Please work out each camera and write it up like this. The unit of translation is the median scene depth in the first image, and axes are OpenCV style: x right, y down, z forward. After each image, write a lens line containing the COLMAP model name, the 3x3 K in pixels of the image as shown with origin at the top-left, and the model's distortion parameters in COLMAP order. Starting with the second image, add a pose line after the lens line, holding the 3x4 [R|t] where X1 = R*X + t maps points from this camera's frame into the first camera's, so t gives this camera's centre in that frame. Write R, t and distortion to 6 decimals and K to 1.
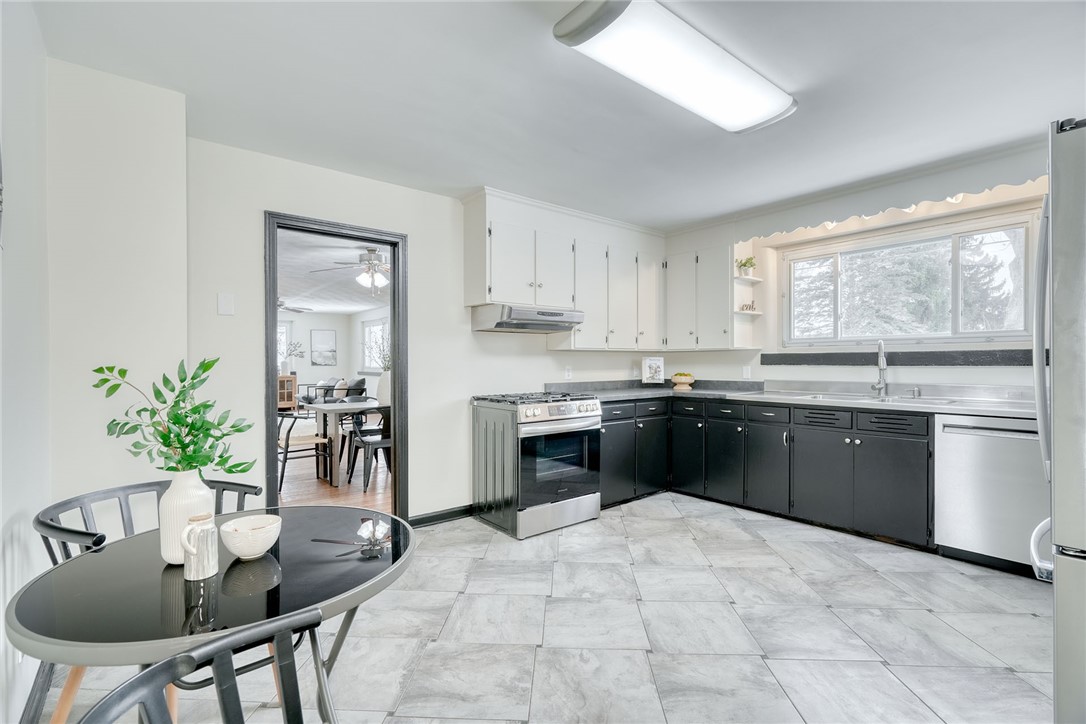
lens RADIAL K [[498.0, 0, 540.8], [0, 498.0, 362.8], [0, 0, 1]] dist [-0.002355, 0.001101]
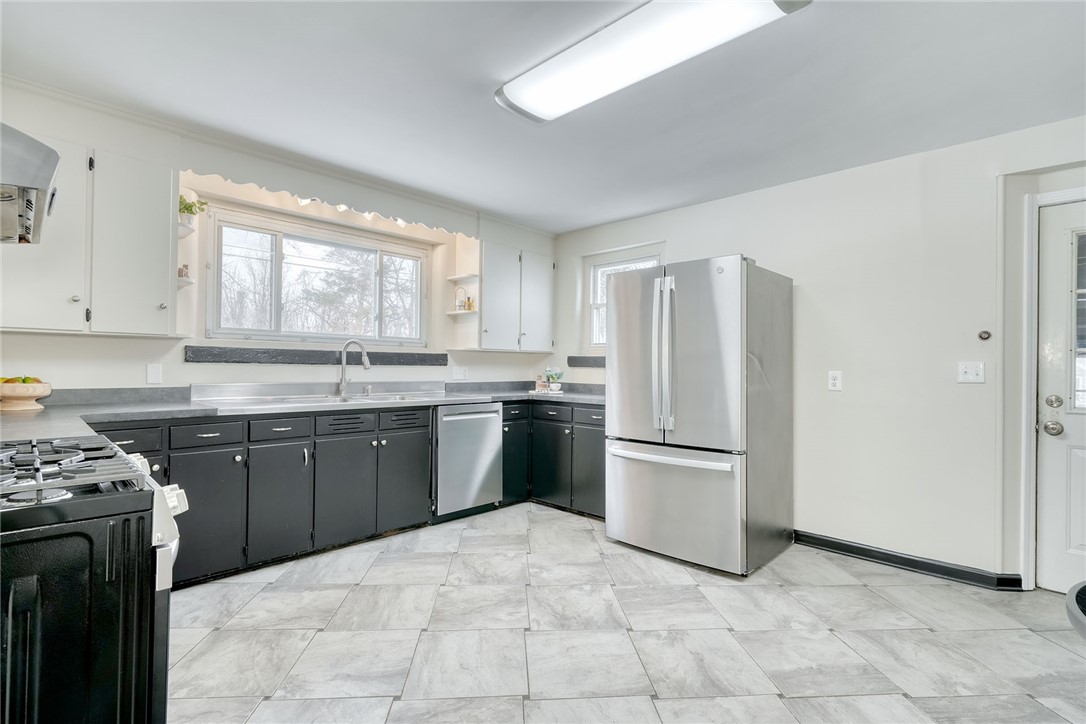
lens RADIAL K [[508.7, 0, 543.0], [0, 508.7, 362.0], [0, 0, 1]] dist [-0.001881, 0.000022]
pose [[-0.117651, 0.008492, 0.993019, -0.414723], [-0.011864, 0.999880, -0.009956, 0.006990], [-0.992984, -0.012952, -0.117536, 0.845634]]
